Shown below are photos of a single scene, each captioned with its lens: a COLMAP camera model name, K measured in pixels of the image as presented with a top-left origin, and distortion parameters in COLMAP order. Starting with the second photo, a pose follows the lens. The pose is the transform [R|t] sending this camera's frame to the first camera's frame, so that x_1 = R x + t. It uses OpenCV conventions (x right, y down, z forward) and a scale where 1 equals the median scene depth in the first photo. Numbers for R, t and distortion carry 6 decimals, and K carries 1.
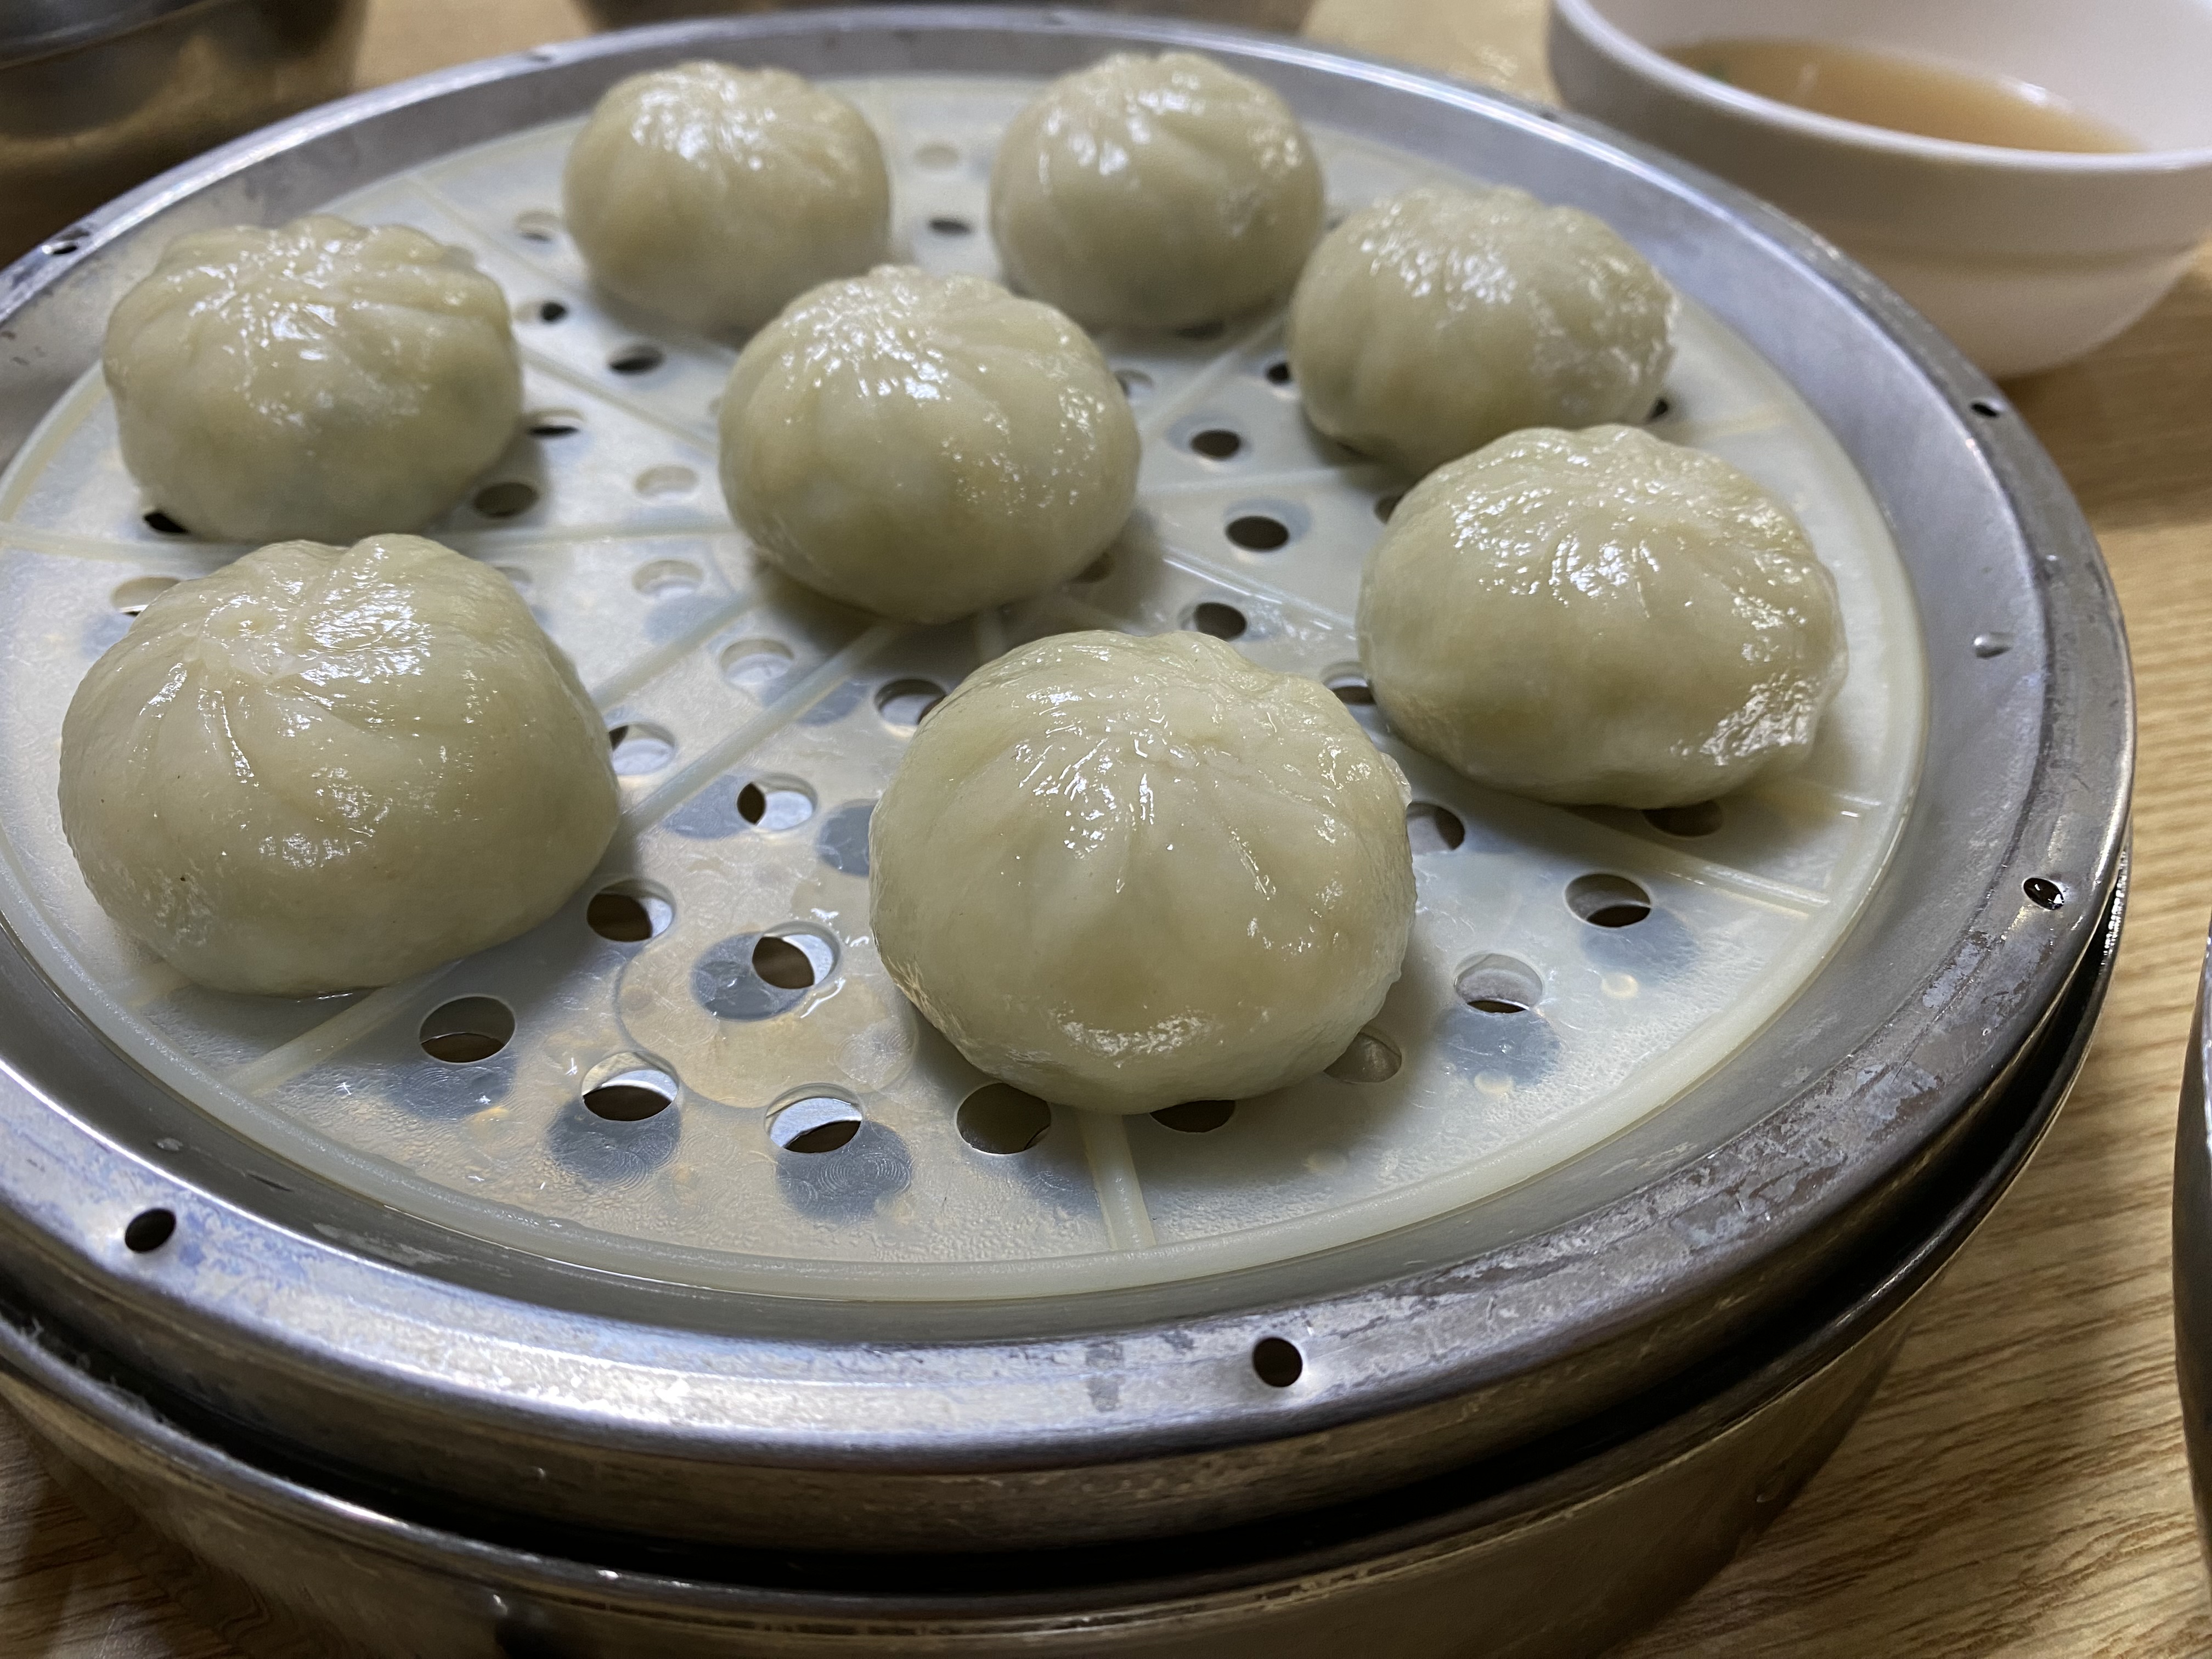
lens RADIAL K [[1702.3, 0, 1046.3], [0, 1702.3, 843.2], [0, 0, 1]] dist [-0.001337, -0.010613]
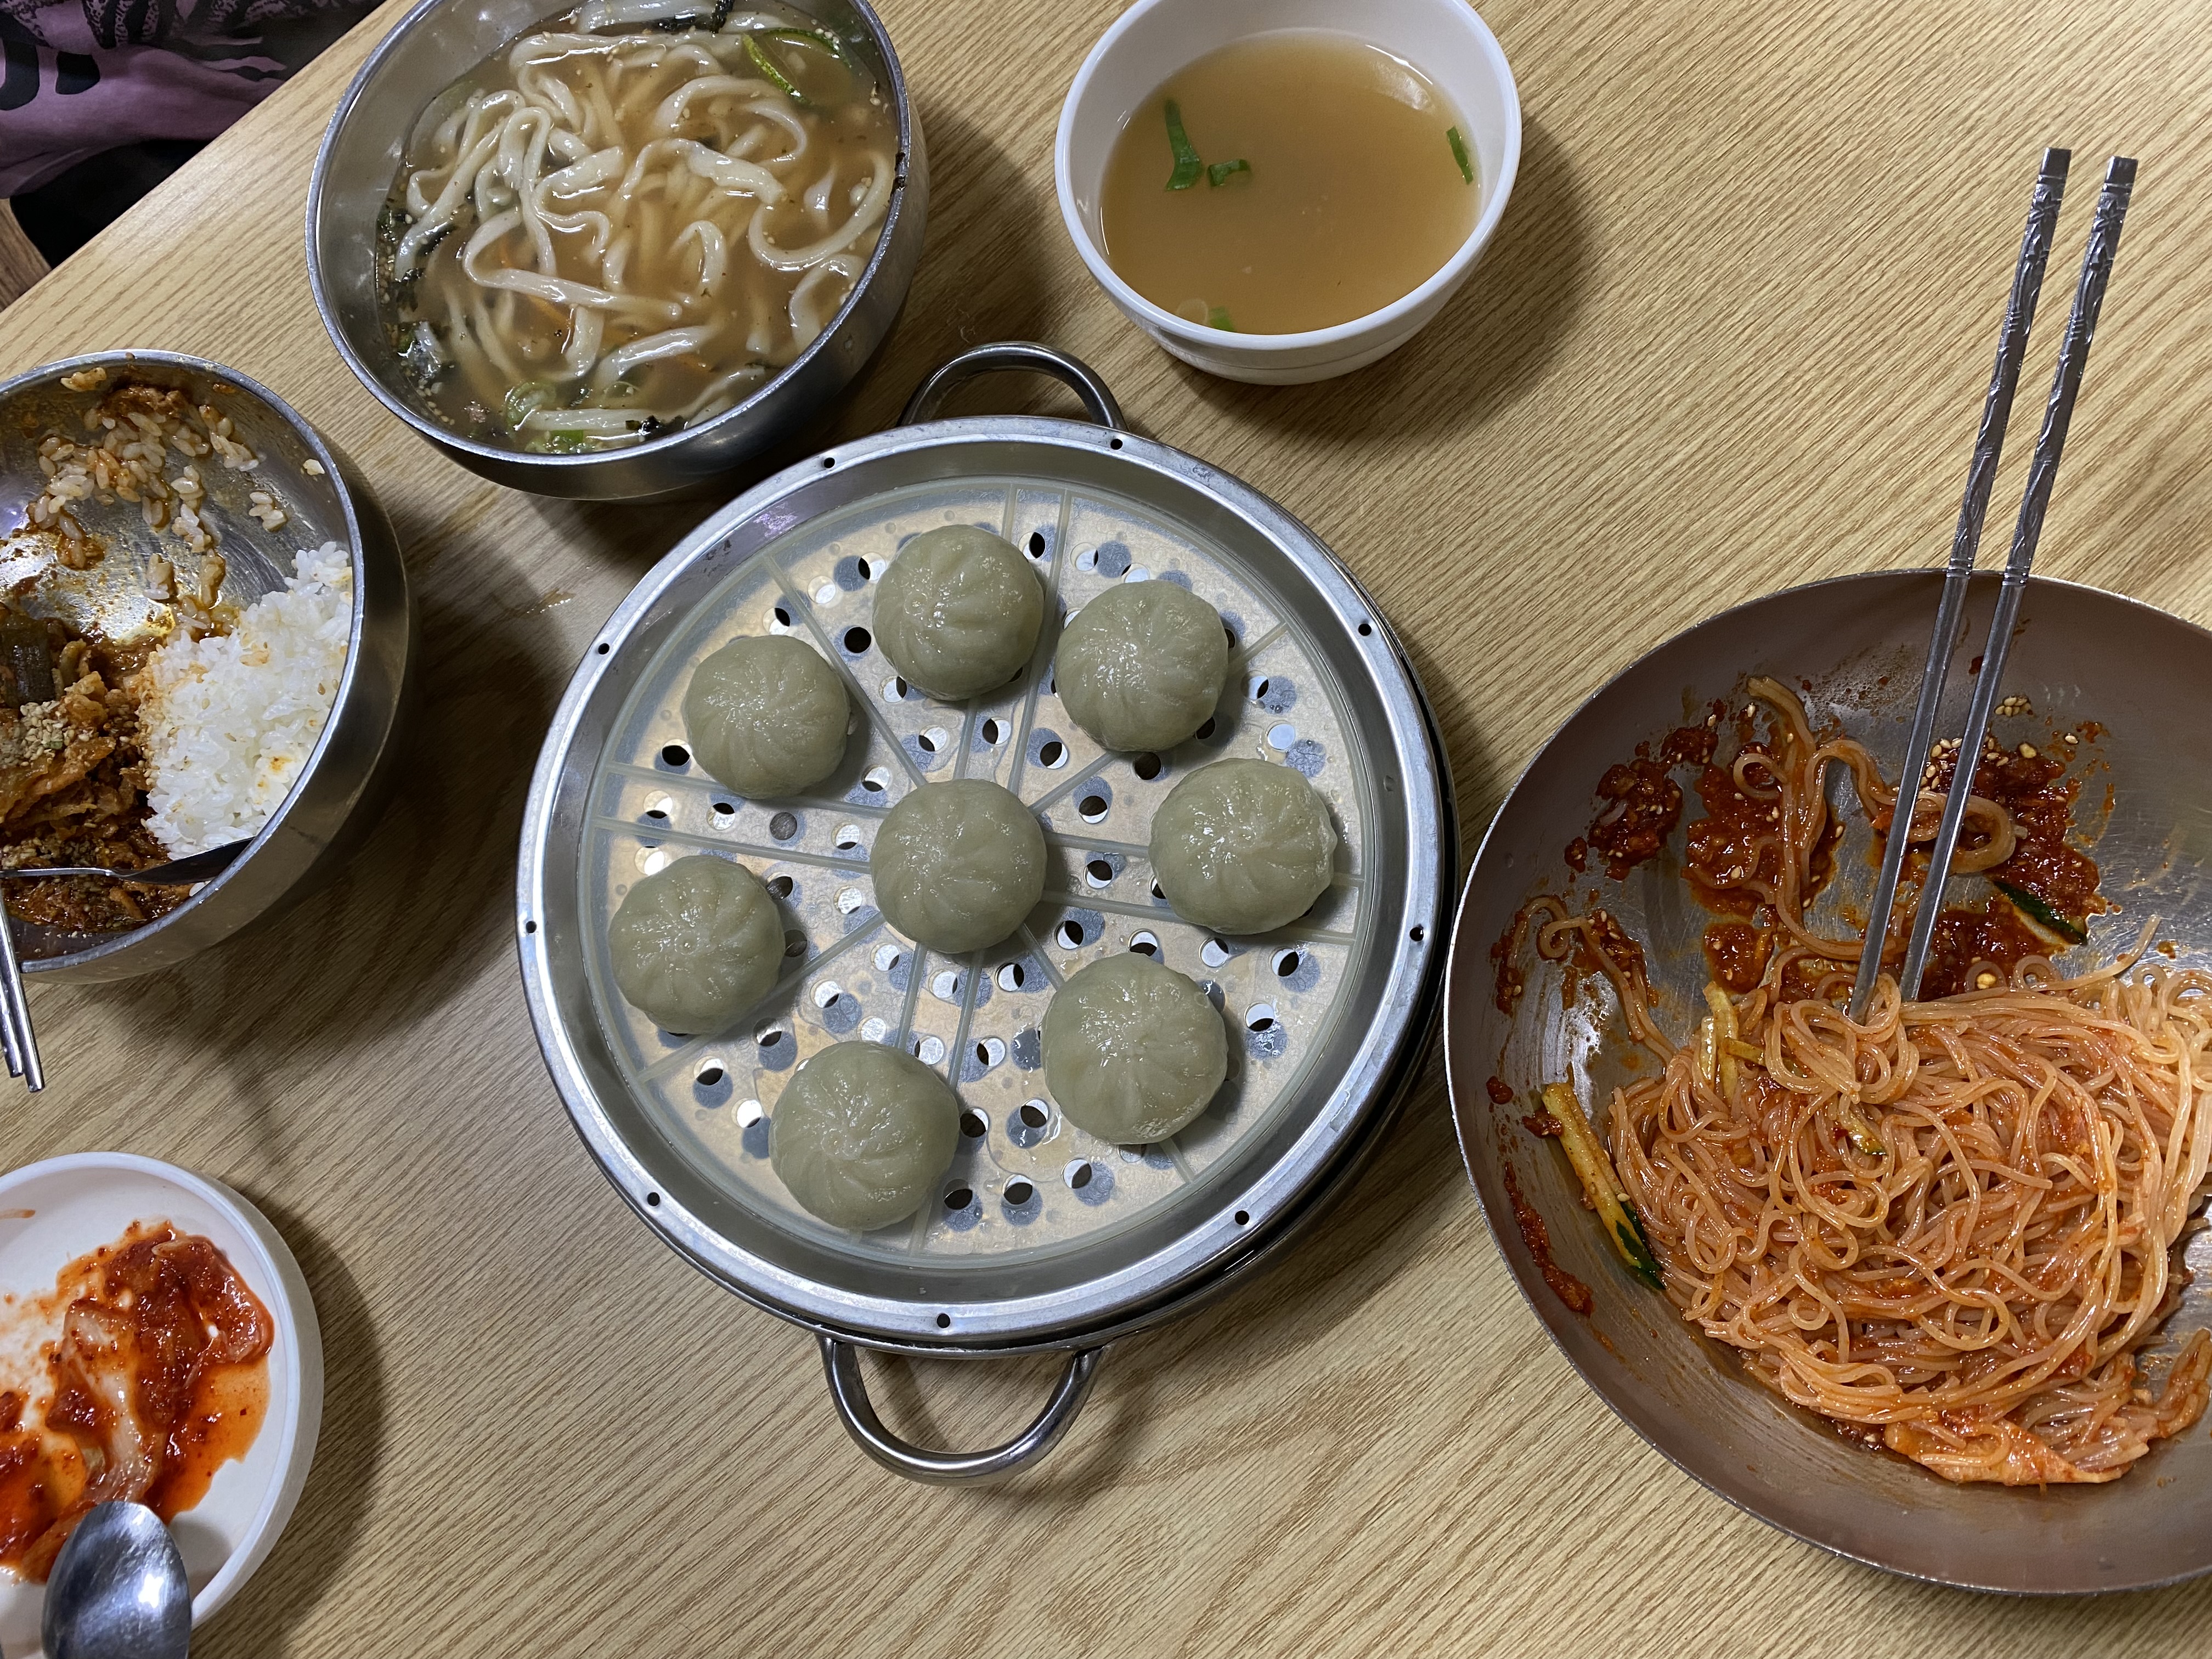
lens RADIAL K [[1702.3, 0, 1093.7], [0, 1702.3, 823.4], [0, 0, 1]] dist [-0.001337, -0.010613]
pose [[0.894020, -0.445177, -0.050445, 0.296341], [0.413866, 0.777480, 0.473539, -1.595730], [-0.171589, -0.444231, 0.879327, -1.289999]]
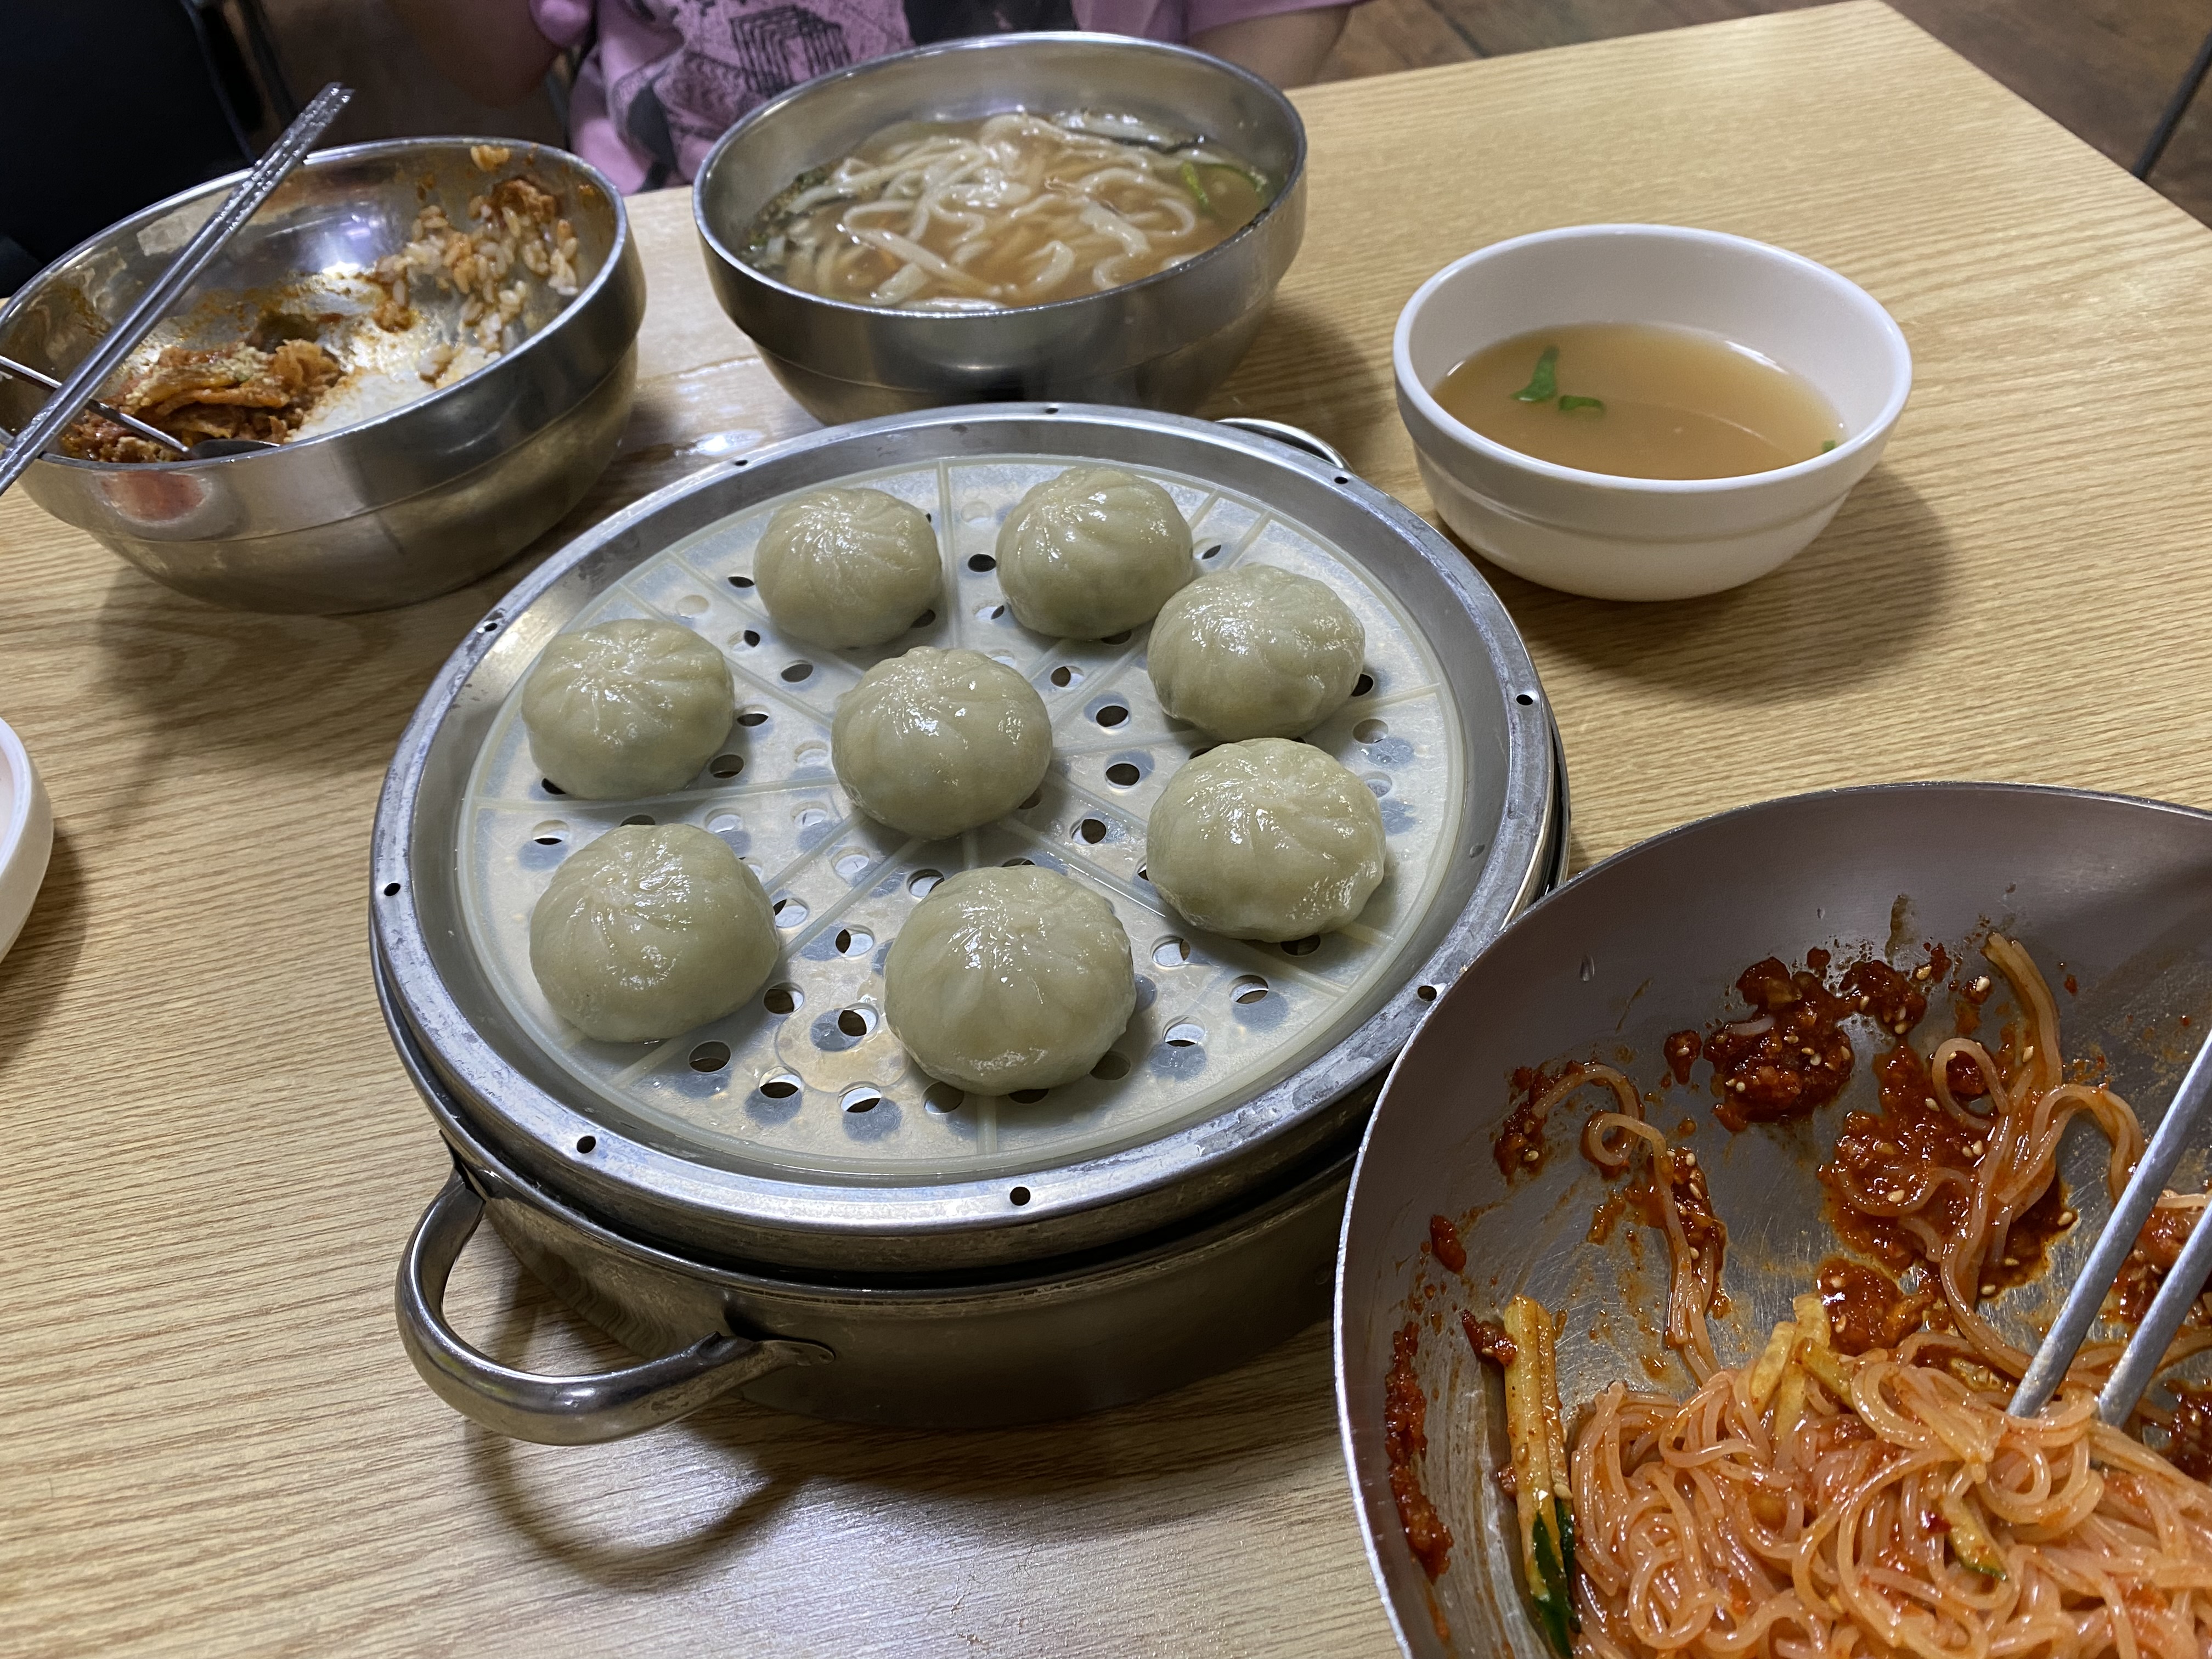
lens RADIAL K [[1702.3, 0, 1100.6], [0, 1702.3, 815.5], [0, 0, 1]] dist [-0.001337, -0.010613]
pose [[0.992856, -0.023654, -0.116955, 0.403707], [0.024664, 0.999670, 0.007194, -0.194781], [0.116746, -0.010027, 0.993111, -1.063431]]
